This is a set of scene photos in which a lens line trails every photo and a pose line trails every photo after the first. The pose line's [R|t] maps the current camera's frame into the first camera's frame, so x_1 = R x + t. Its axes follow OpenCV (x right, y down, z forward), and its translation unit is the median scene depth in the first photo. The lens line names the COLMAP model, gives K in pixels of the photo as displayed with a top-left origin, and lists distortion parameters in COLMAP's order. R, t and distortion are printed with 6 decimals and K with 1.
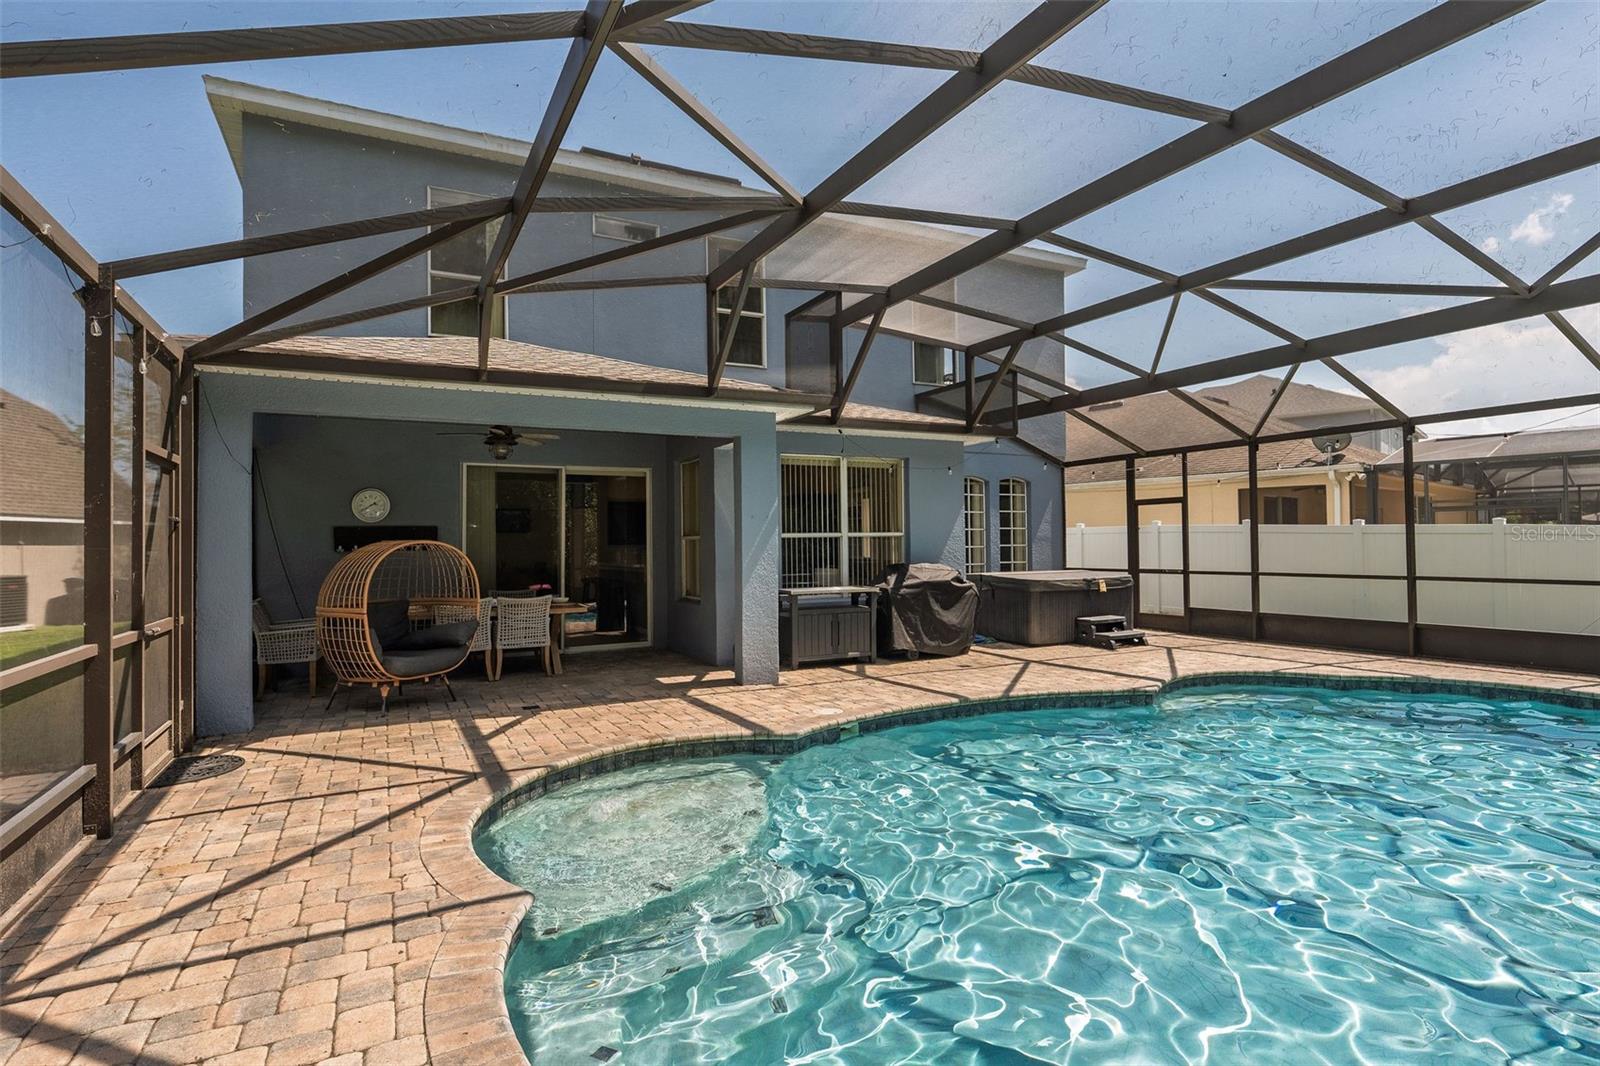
lens RADIAL K [[800.3, 0, 802.3], [0, 800.3, 532.7], [0, 0, 1]] dist [-0.005764, 0.000284]
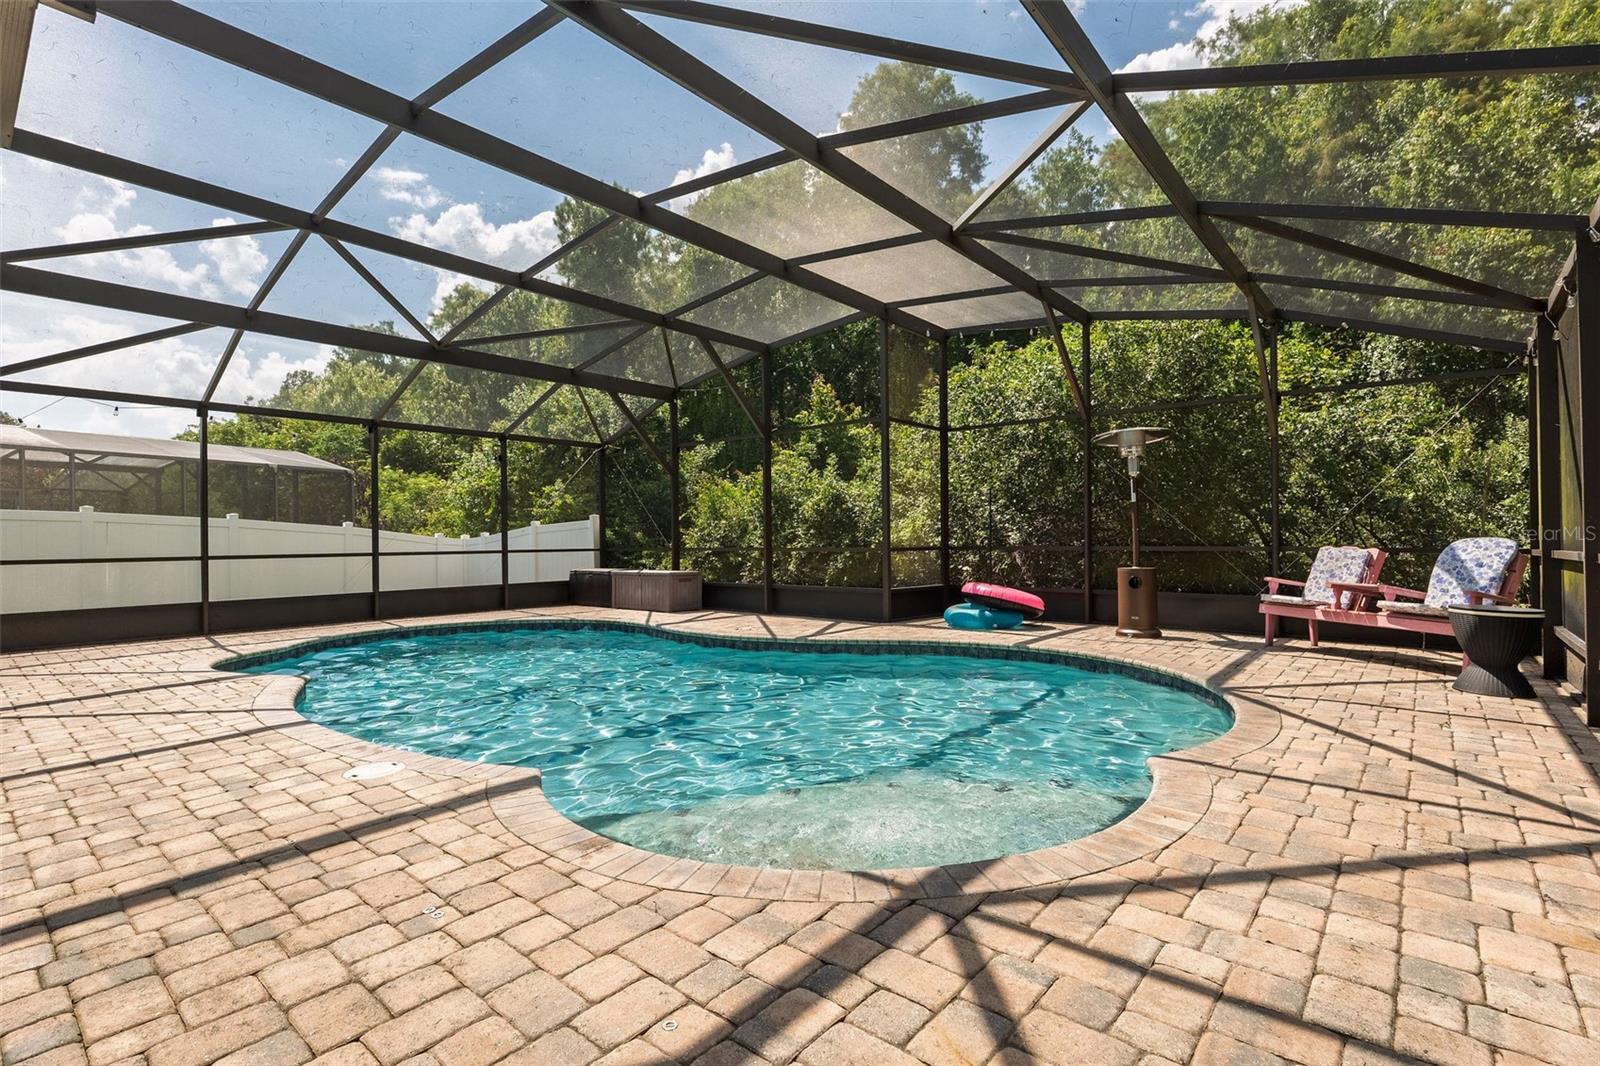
lens RADIAL K [[745.7, 0, 800.3], [0, 745.7, 533.0], [0, 0, 1]] dist [-0.001282, -0.000327]
pose [[-0.377269, 0.022093, 0.925840, -0.414099], [0.001189, 0.999726, -0.023371, 0.048861], [-0.926103, -0.007717, -0.377192, 0.667233]]
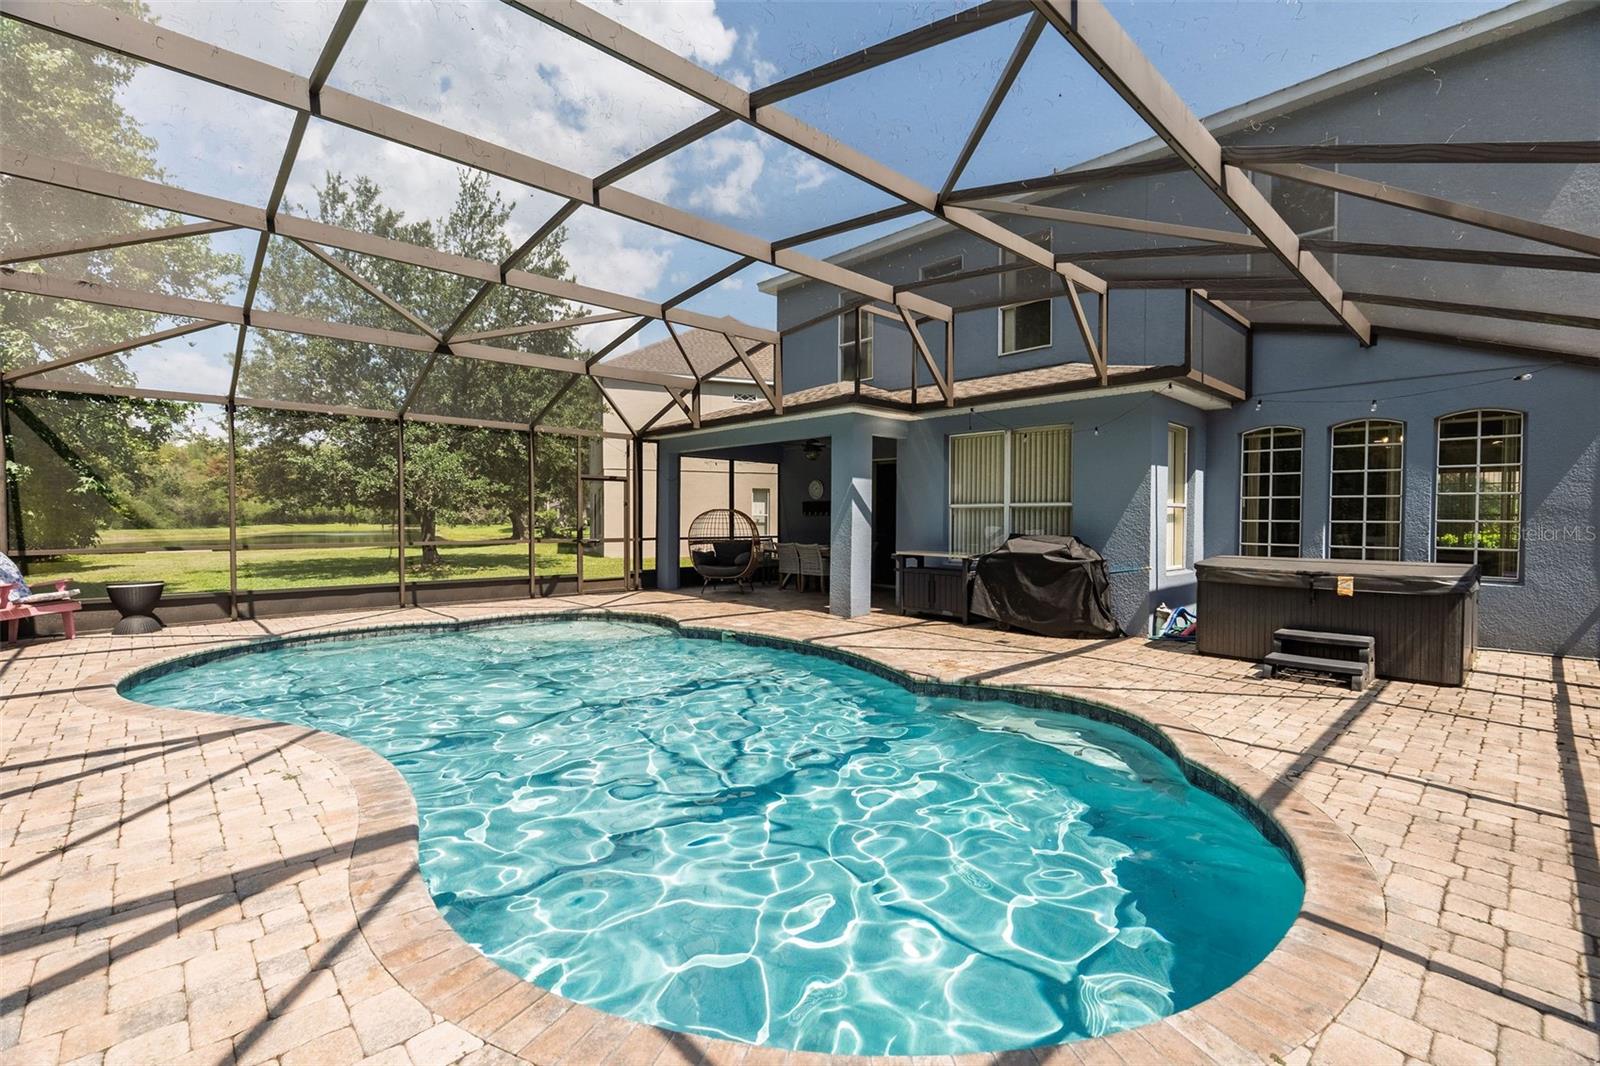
lens RADIAL K [[710.2, 0, 798.9], [0, 710.2, 527.7], [0, 0, 1]] dist [0.001275, 0.000051]
pose [[0.278362, 0.032970, -0.959910, 0.970533], [0.004829, 0.999350, 0.035725, -0.003219], [0.960464, -0.014580, 0.278022, 0.530979]]
